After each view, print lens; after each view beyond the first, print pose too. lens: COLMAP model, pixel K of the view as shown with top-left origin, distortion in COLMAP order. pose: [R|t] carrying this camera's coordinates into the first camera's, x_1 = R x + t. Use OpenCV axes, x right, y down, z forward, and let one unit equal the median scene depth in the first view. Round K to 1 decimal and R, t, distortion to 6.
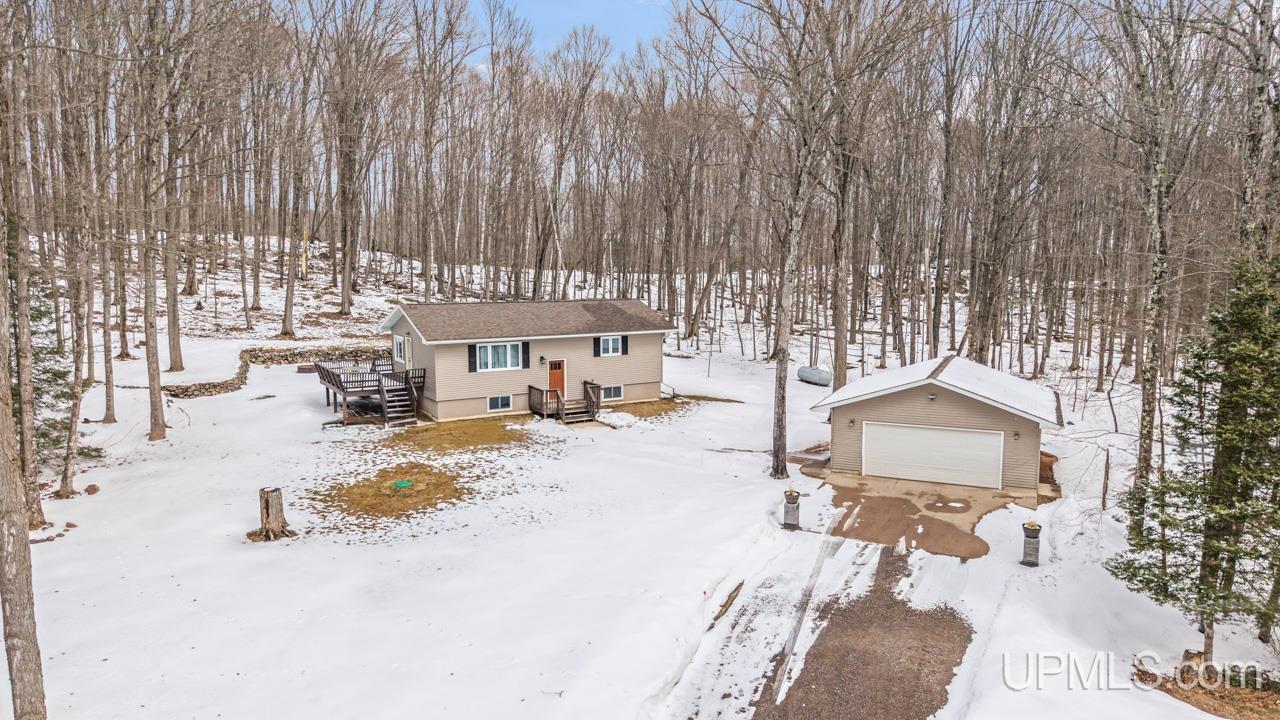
lens RADIAL K [[871.0, 0, 649.2], [0, 871.0, 351.9], [0, 0, 1]] dist [0.034605, -0.004429]
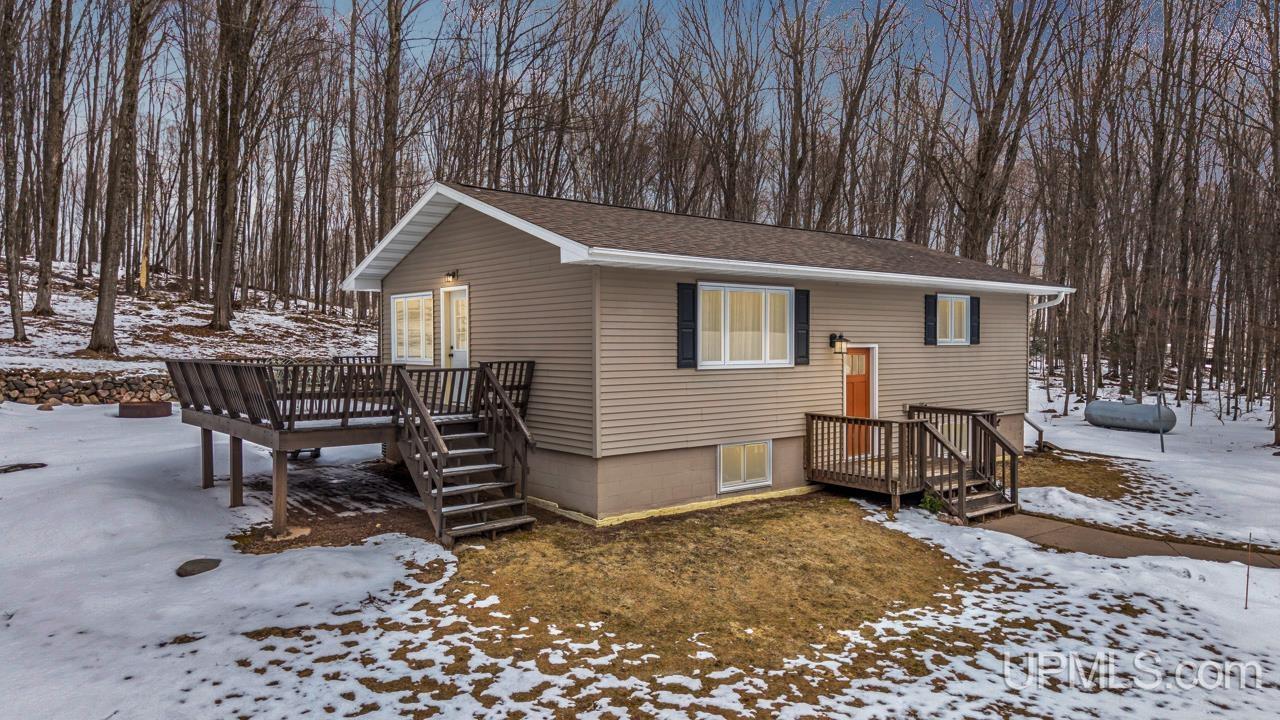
lens RADIAL K [[871.0, 0, 629.4], [0, 871.0, 355.8], [0, 0, 1]] dist [0.034605, -0.004429]
pose [[0.991333, -0.003746, 0.131317, -0.198761], [0.015975, 0.995613, -0.092191, 0.035801], [-0.130396, 0.093490, 0.987044, 0.509593]]
